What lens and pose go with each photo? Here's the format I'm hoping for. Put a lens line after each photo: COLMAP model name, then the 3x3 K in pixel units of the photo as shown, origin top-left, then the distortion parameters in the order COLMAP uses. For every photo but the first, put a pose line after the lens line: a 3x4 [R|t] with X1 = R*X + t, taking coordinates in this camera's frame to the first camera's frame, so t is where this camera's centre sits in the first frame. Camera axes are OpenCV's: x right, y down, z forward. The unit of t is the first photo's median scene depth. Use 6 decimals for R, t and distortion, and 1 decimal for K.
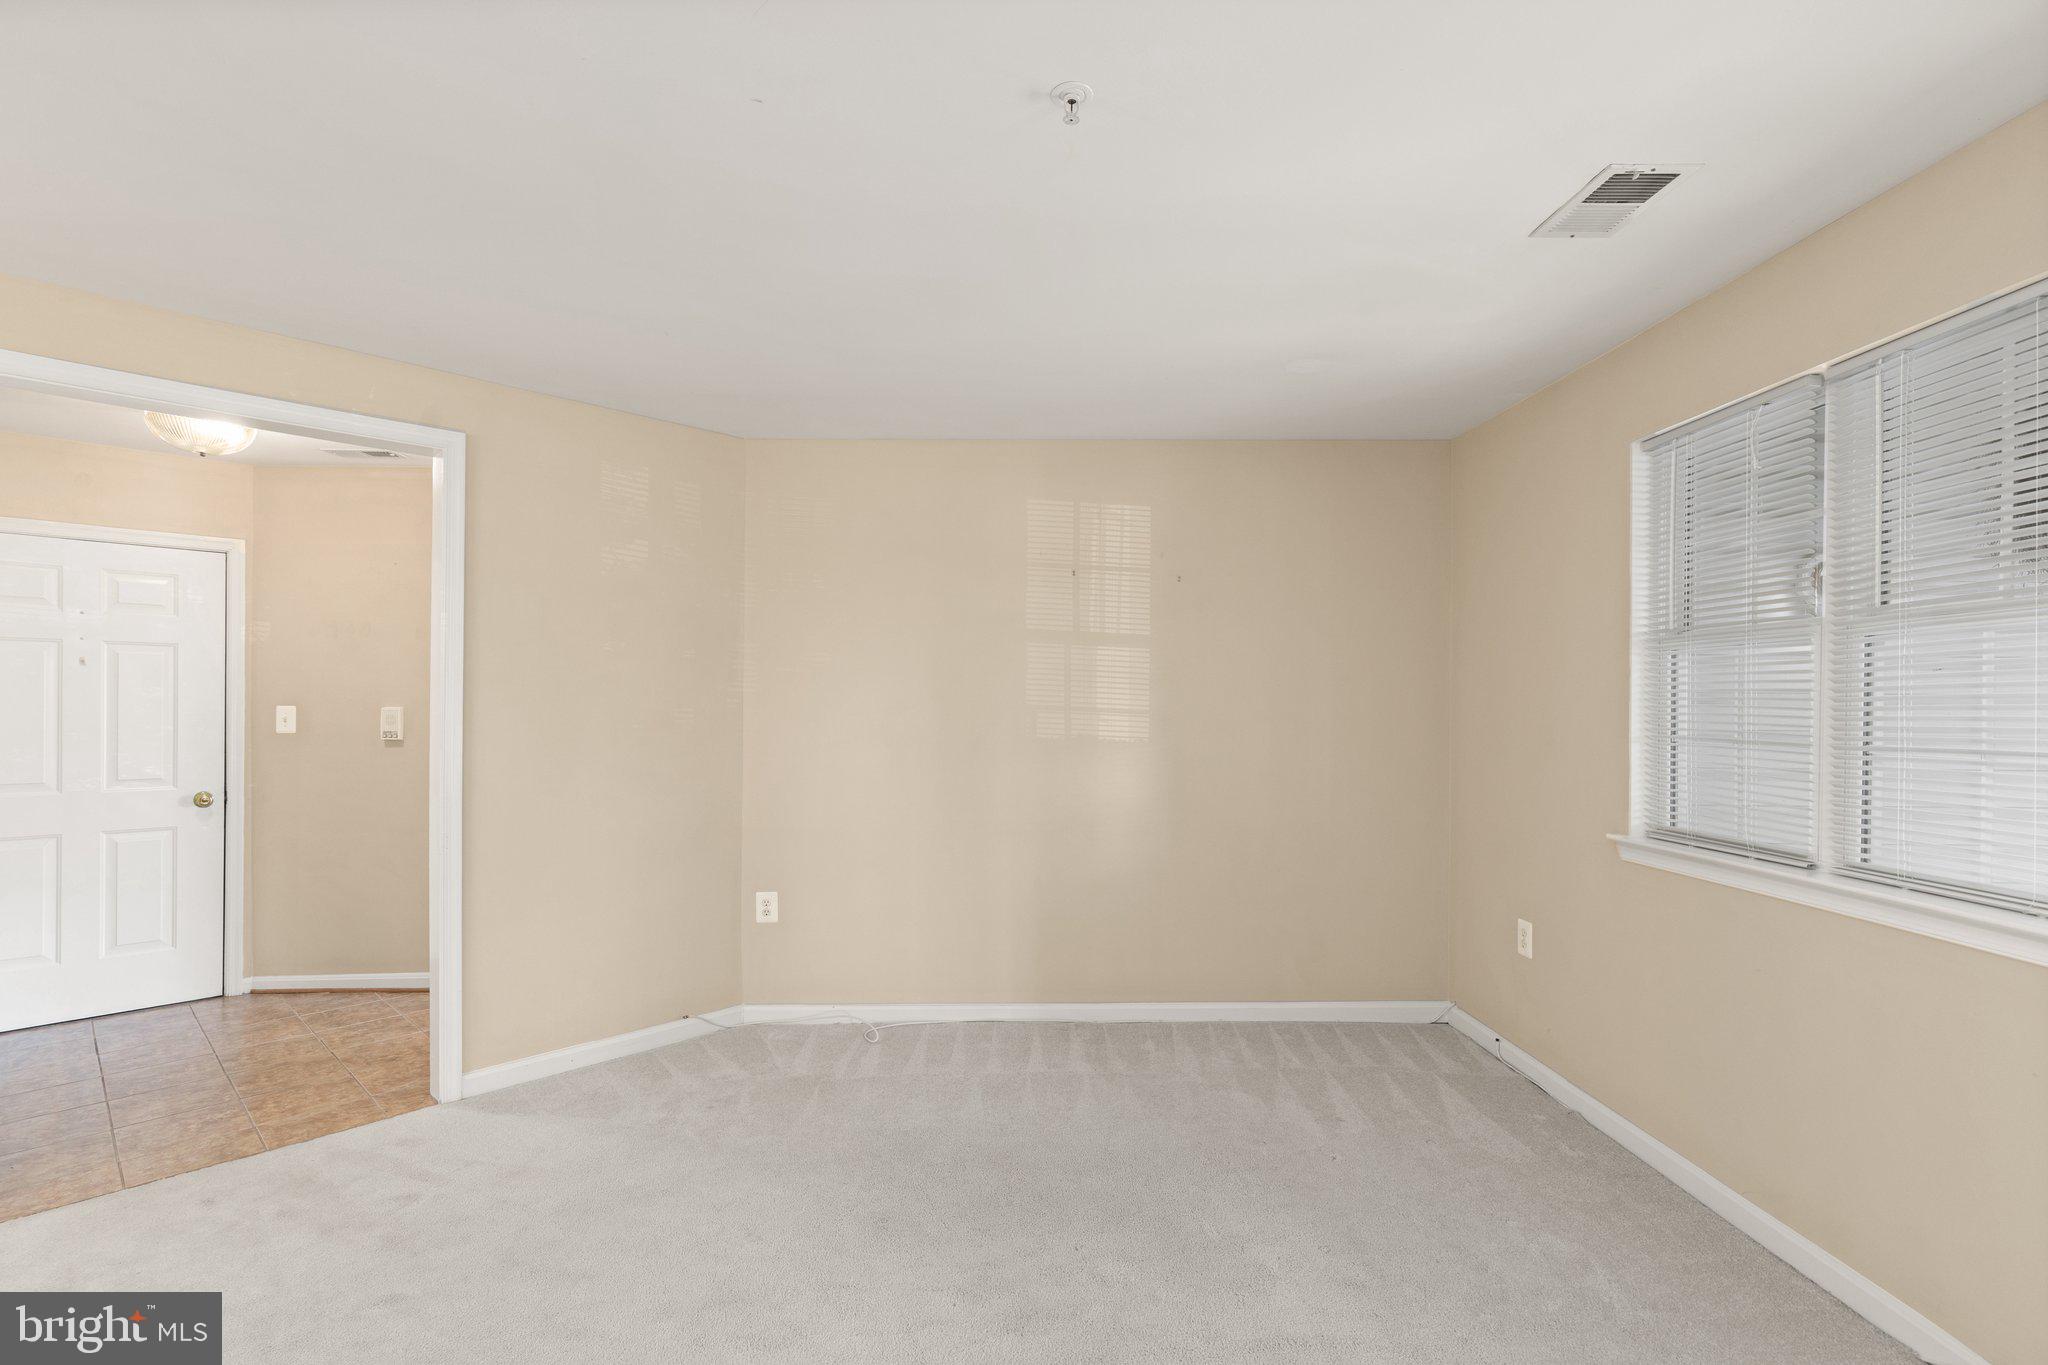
lens RADIAL K [[930.1, 0, 1042.5], [0, 930.1, 707.3], [0, 0, 1]] dist [0.006178, -0.001460]
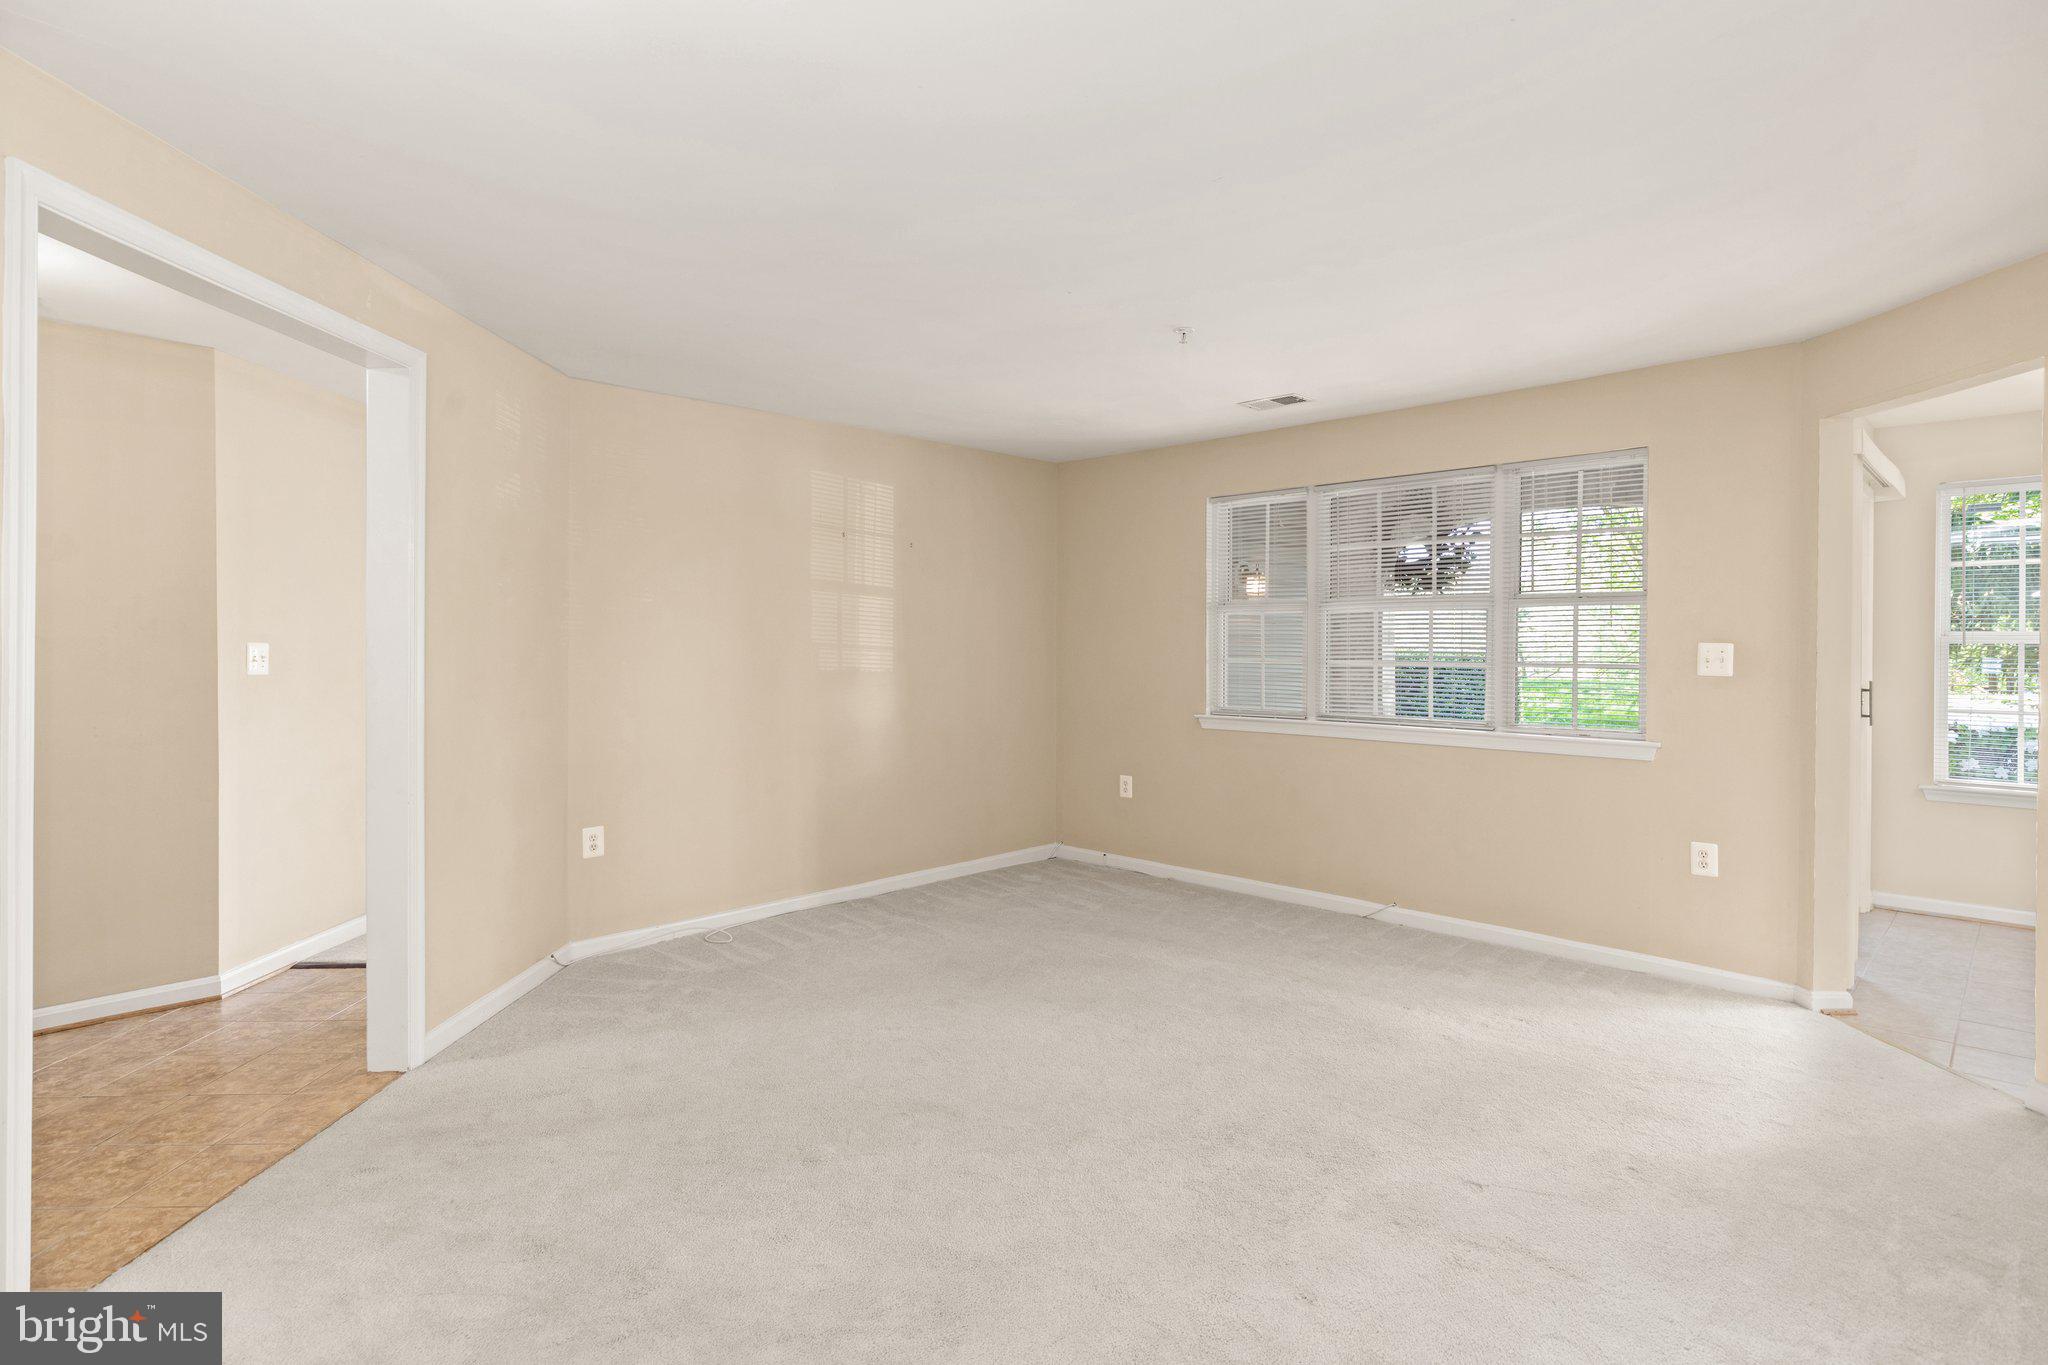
lens RADIAL K [[1024.8, 0, 1040.0], [0, 1024.8, 652.9], [0, 0, 1]] dist [-0.003463, 0.001474]
pose [[0.708245, -0.007906, 0.705923, -0.738658], [0.003602, 0.999965, 0.007586, 0.001740], [-0.705958, -0.002831, 0.708248, -0.135240]]
